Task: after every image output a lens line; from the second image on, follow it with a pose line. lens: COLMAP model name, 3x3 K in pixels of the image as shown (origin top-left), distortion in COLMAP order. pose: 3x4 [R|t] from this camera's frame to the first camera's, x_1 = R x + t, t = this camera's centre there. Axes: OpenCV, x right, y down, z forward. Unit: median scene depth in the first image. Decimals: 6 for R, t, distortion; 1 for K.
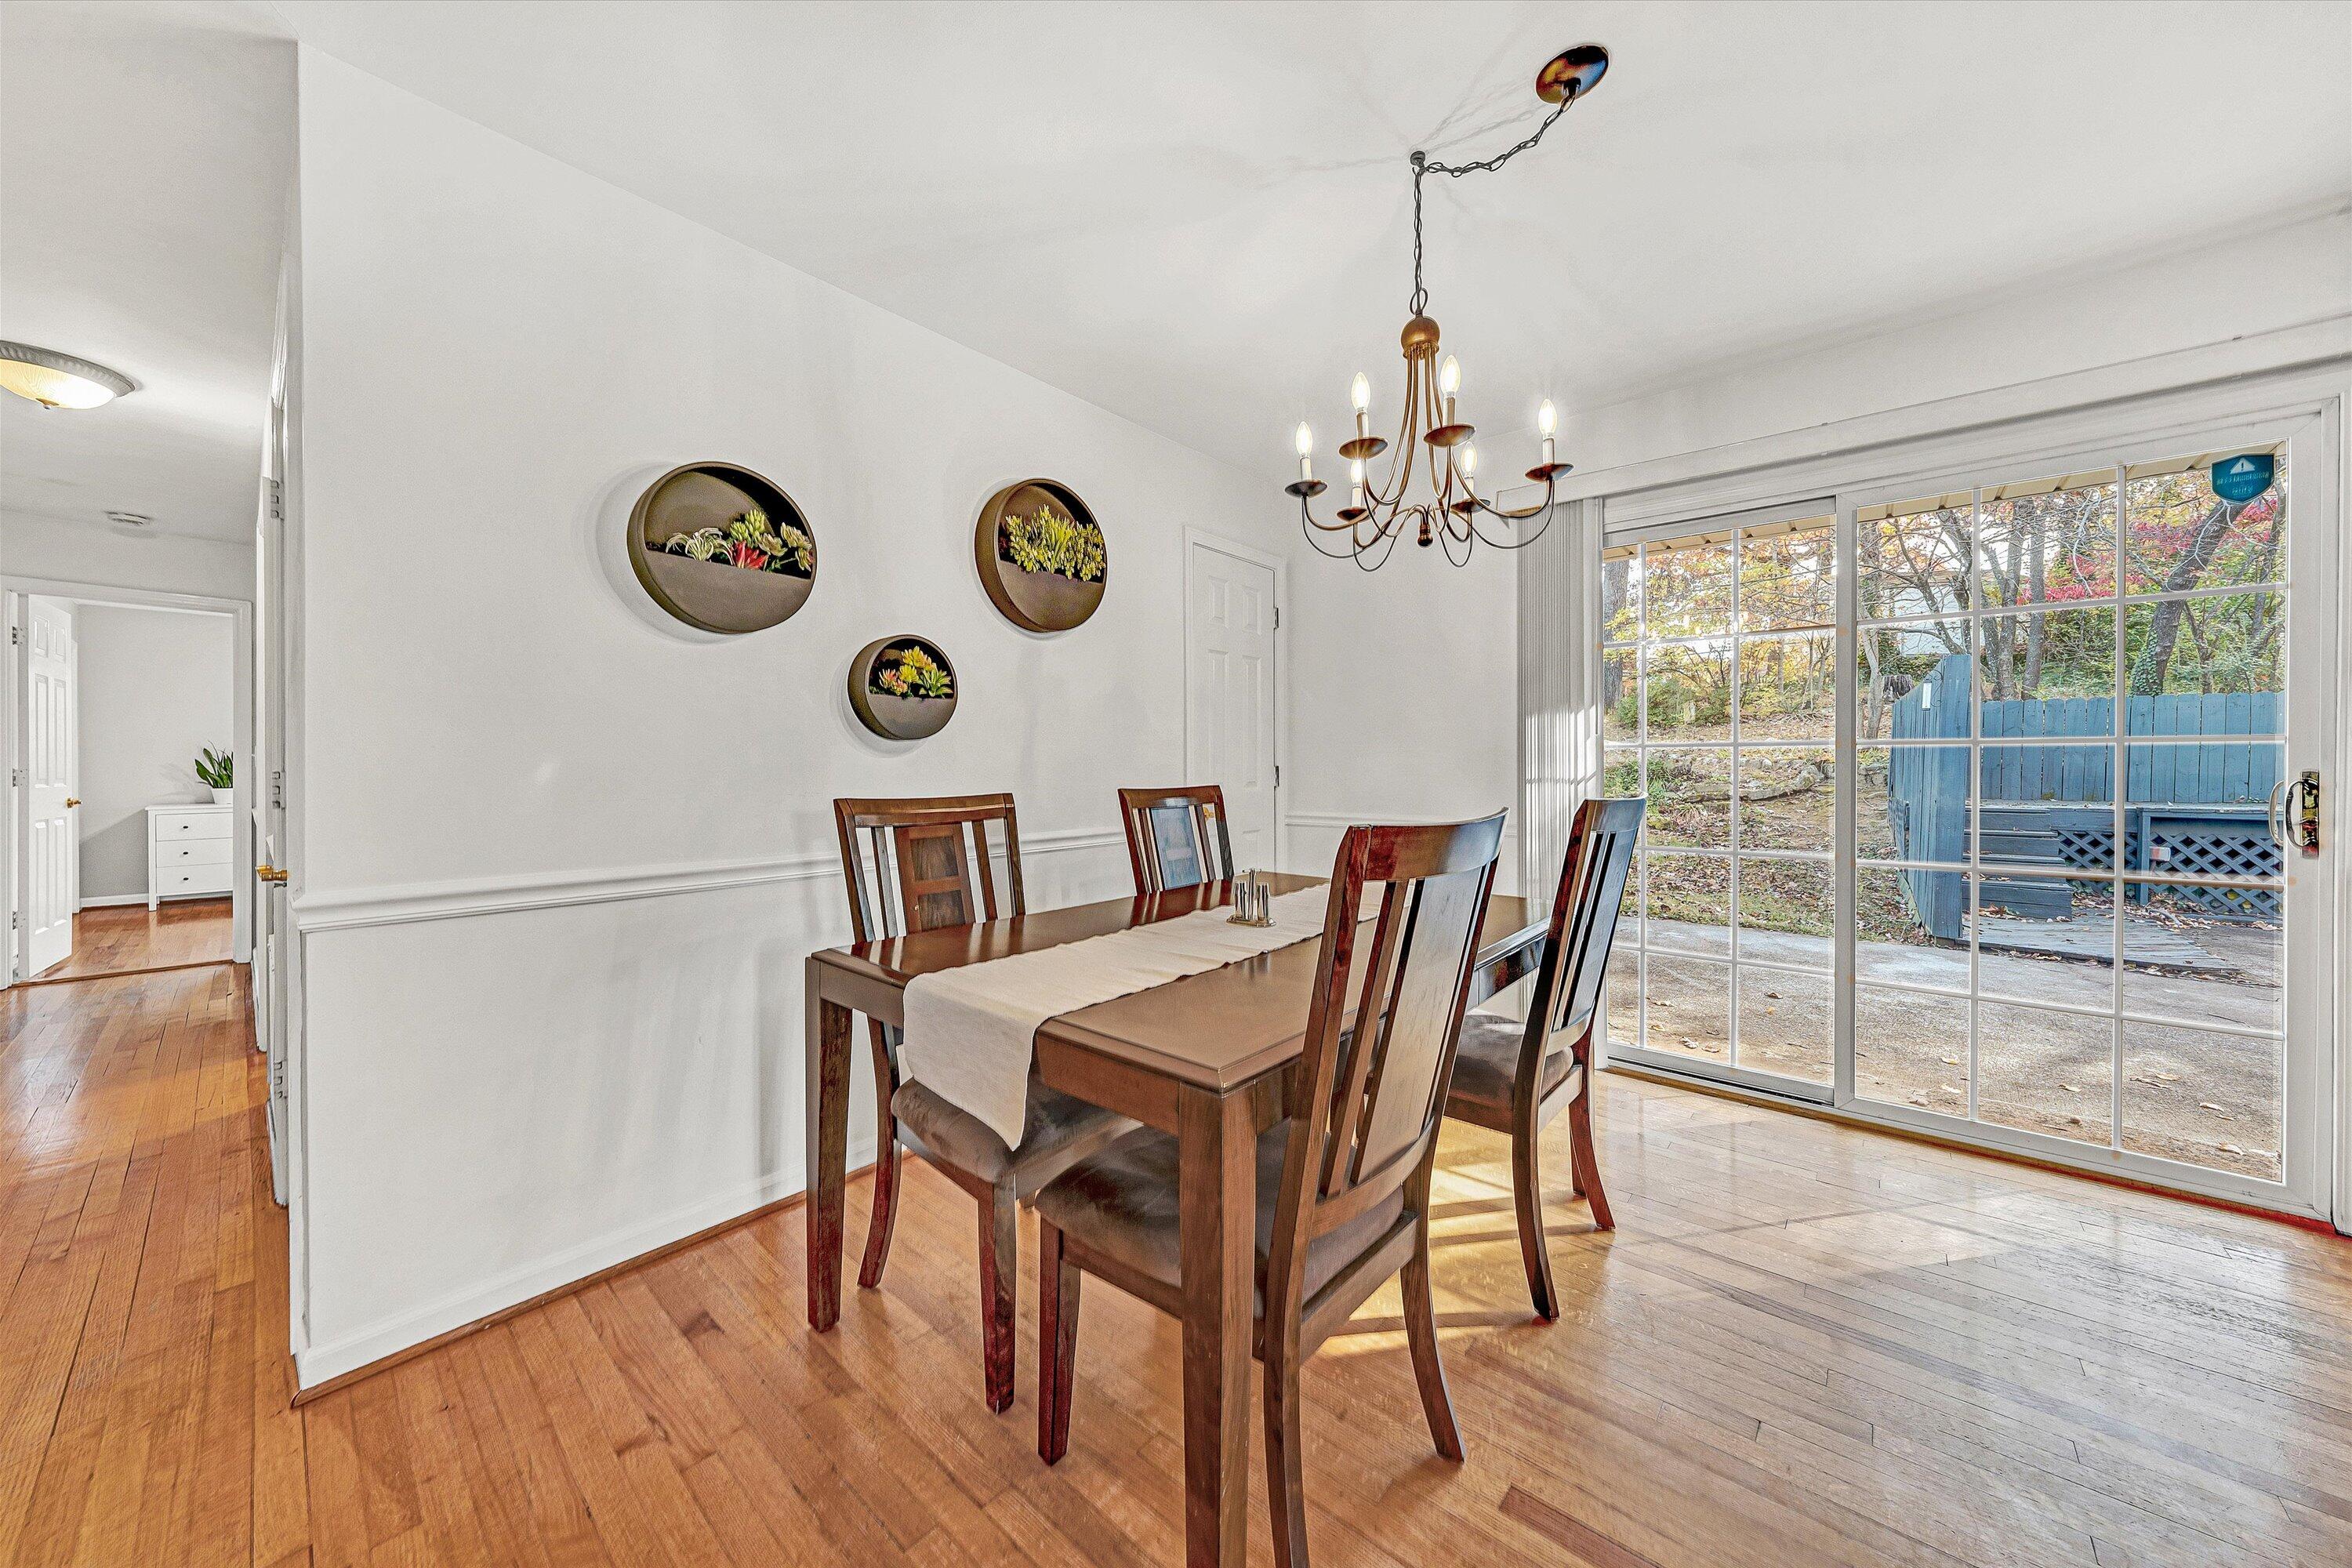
lens RADIAL K [[806.9, 0, 1175.3], [0, 806.9, 770.3], [0, 0, 1]] dist [-0.000396, -0.000096]
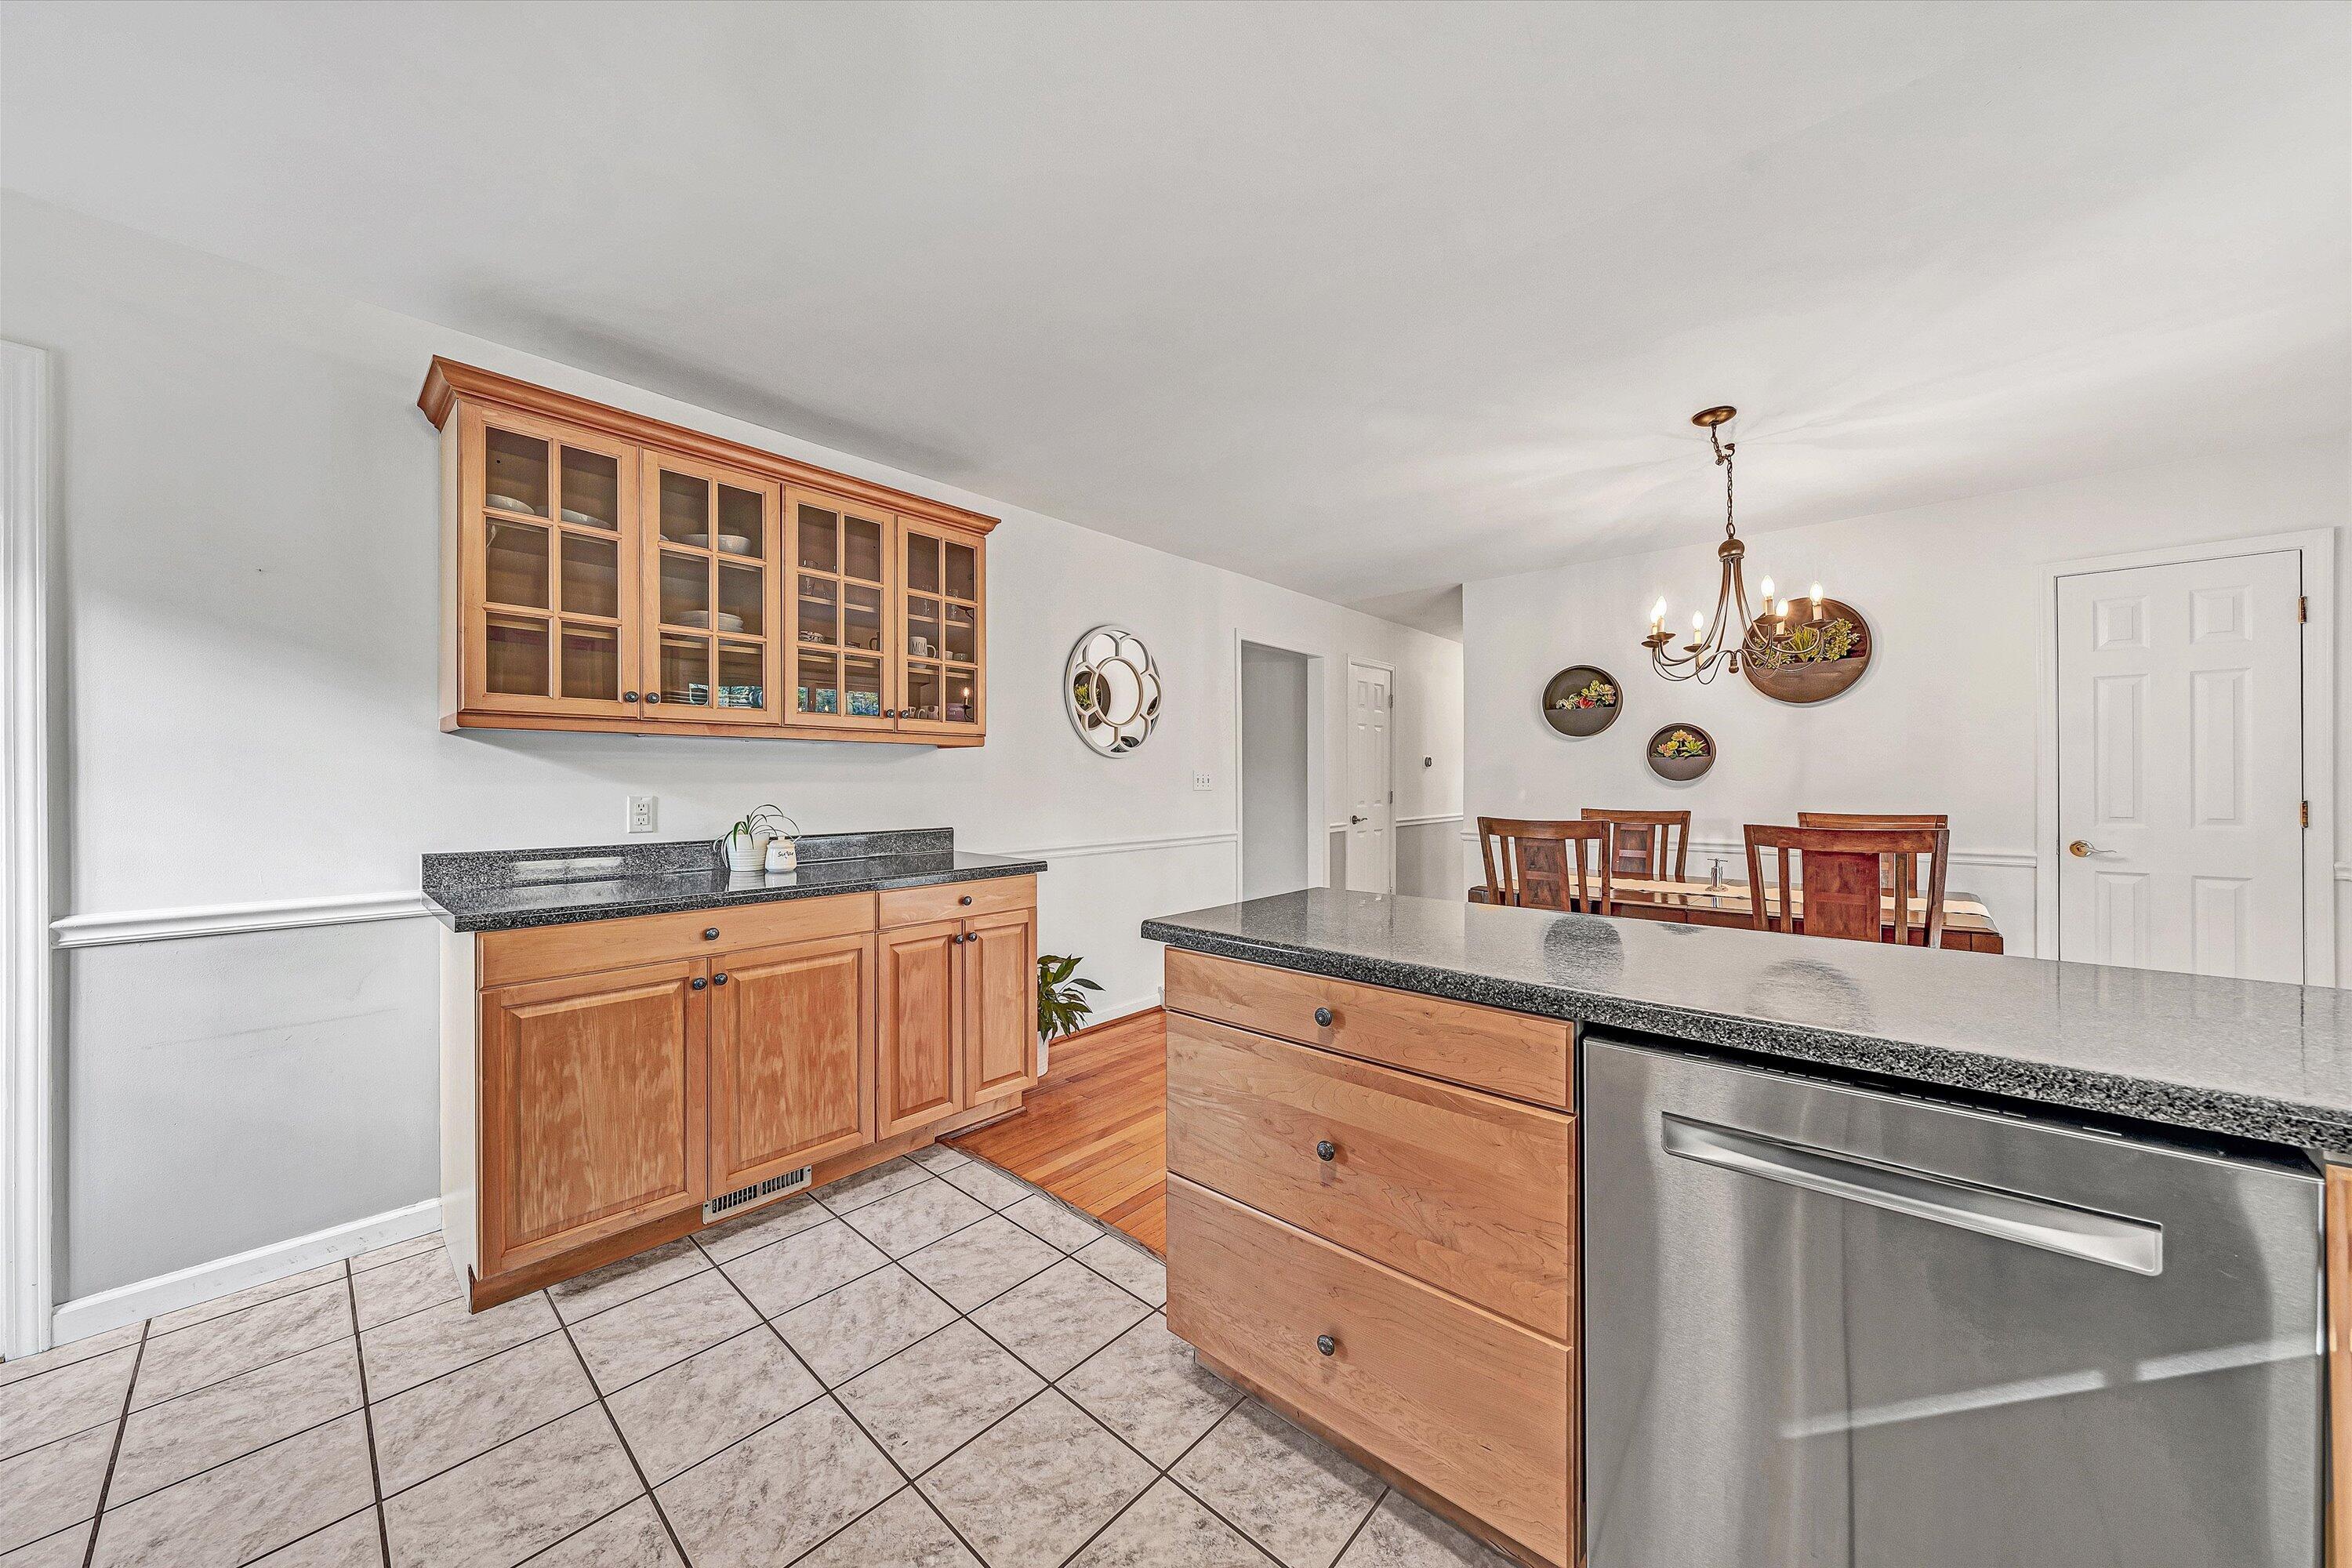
lens RADIAL K [[817.2, 0, 1179.9], [0, 817.2, 782.0], [0, 0, 1]] dist [0.001000, 0.000047]
pose [[-0.016652, 0.006403, -0.999841, 1.582889], [-0.005205, 0.999965, 0.006491, -0.041411], [0.999848, 0.005312, -0.016618, -0.102695]]
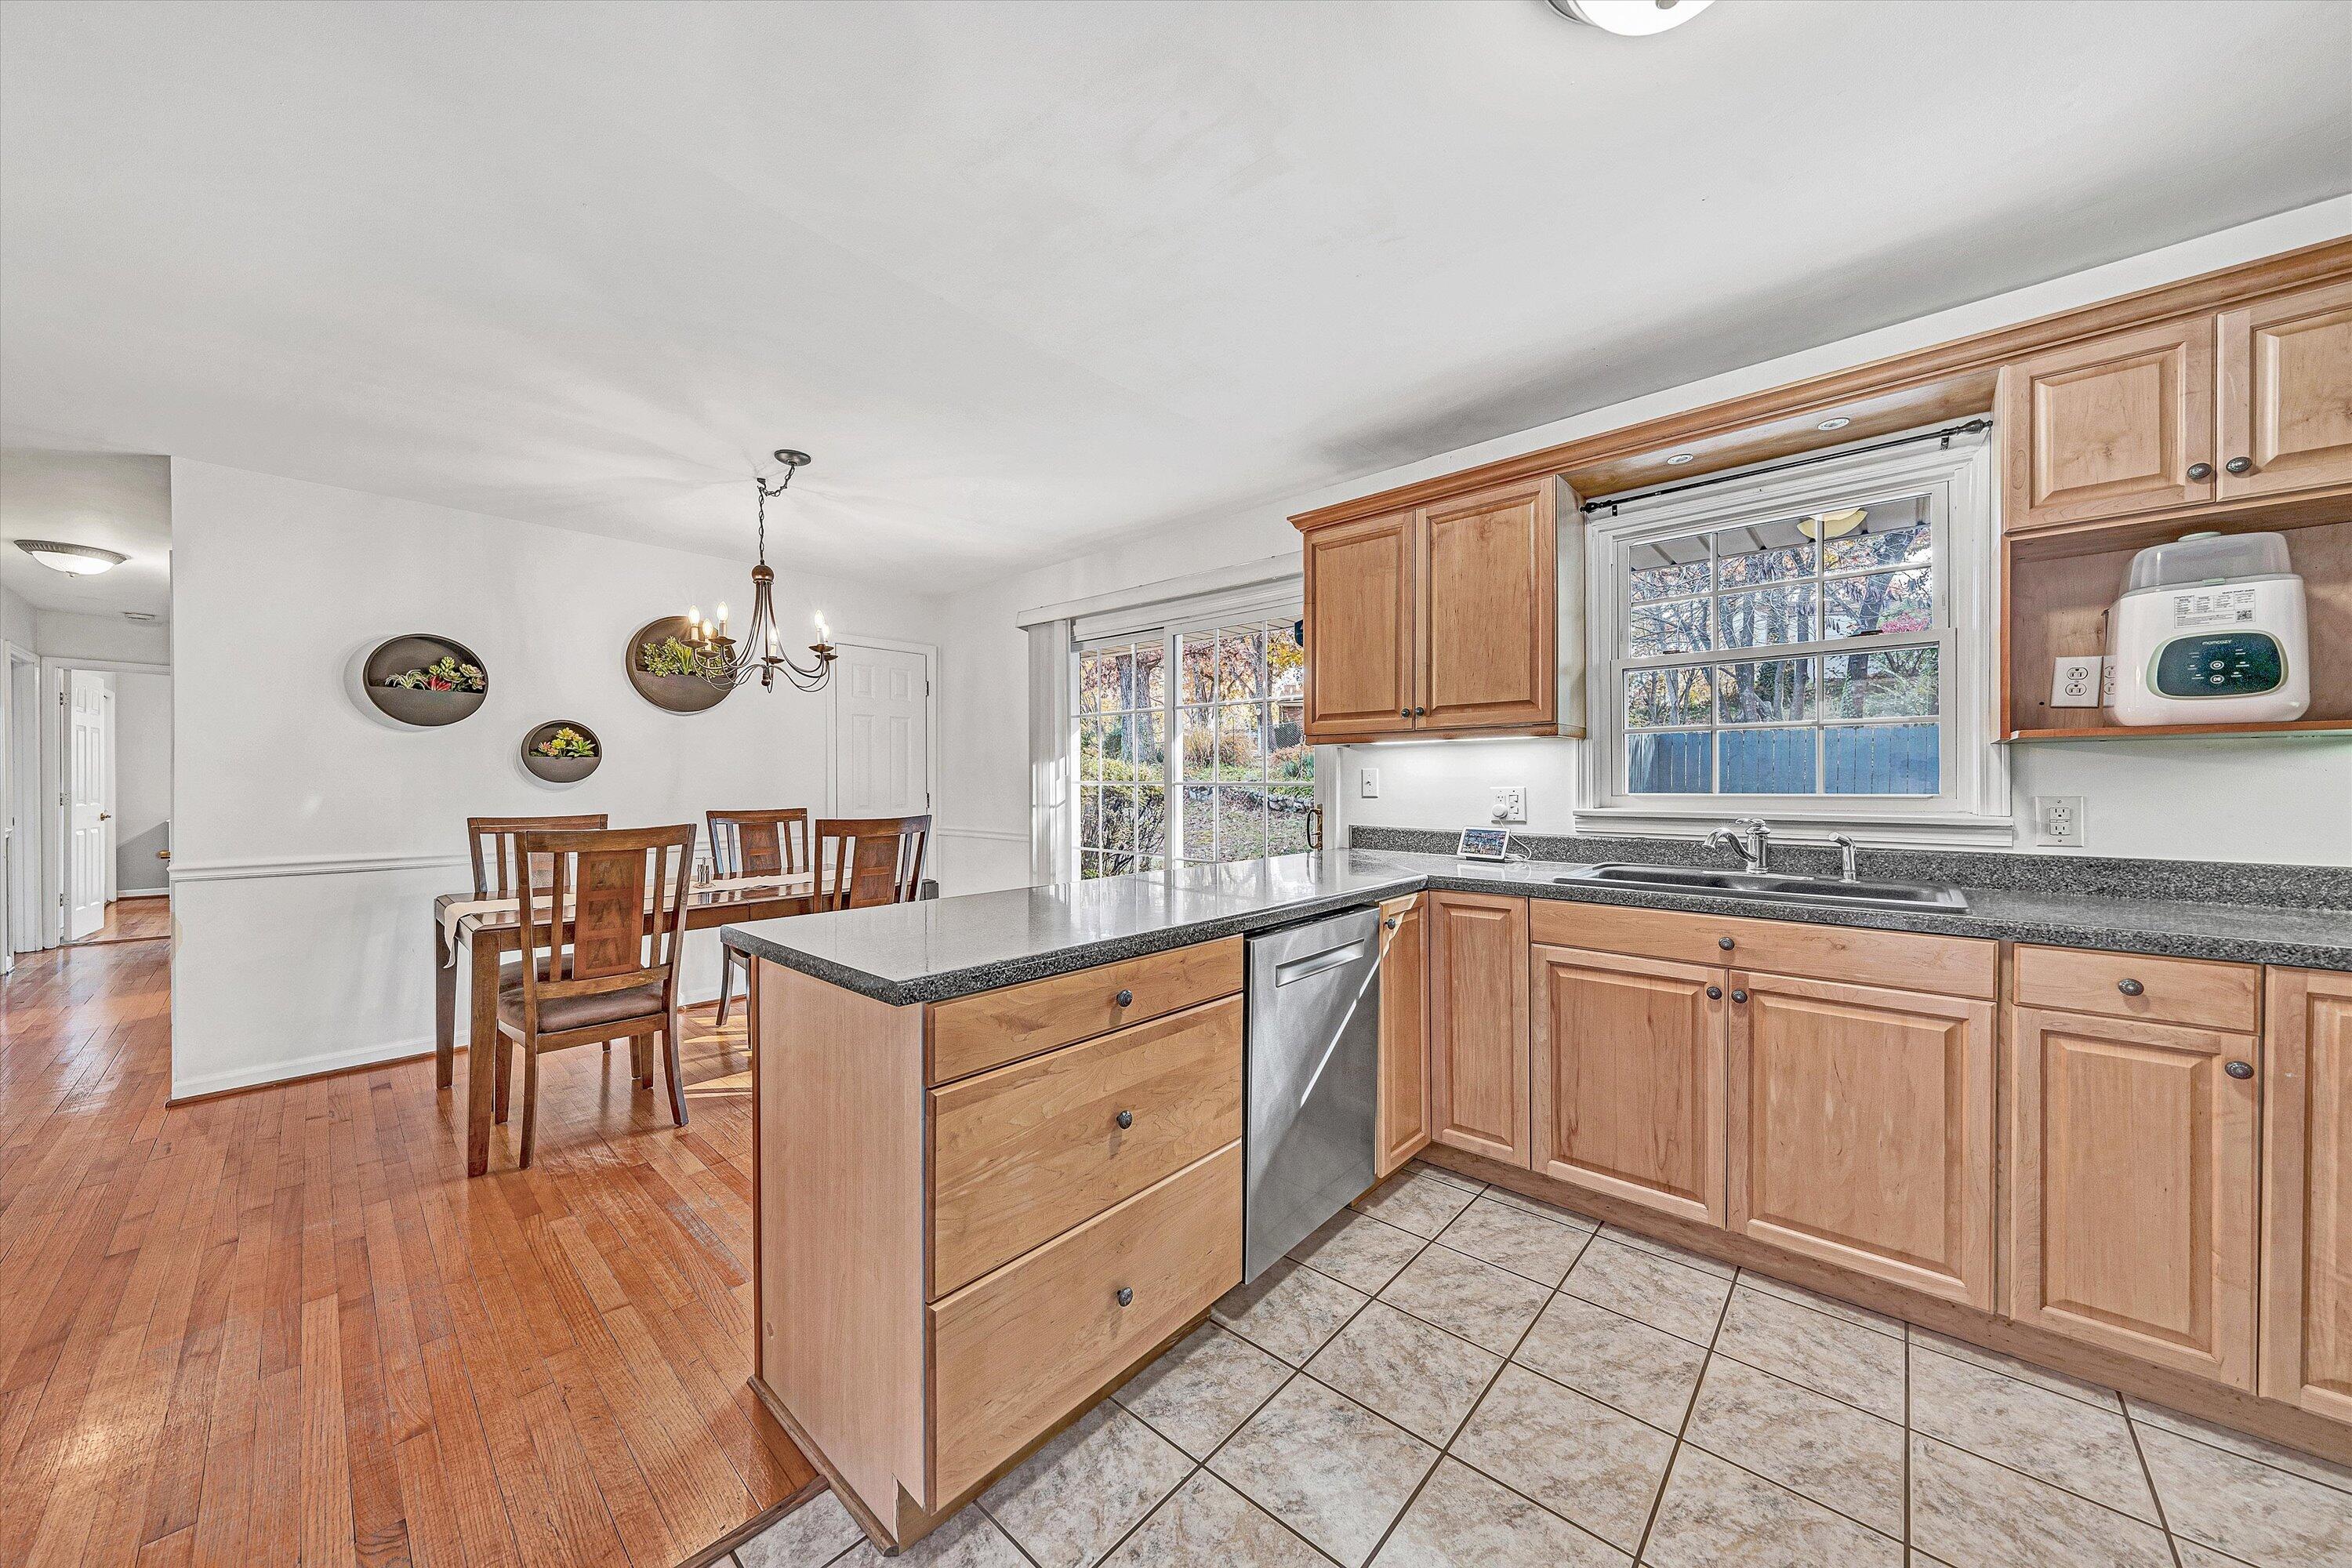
lens RADIAL K [[800.4, 0, 1182.1], [0, 800.4, 786.4], [0, 0, 1]] dist [-0.000233, 0.000027]
pose [[0.999718, 0.002101, -0.023646, 1.029584], [-0.002053, 0.999996, 0.002071, -0.036632], [0.023651, -0.002022, 0.999718, -0.658991]]
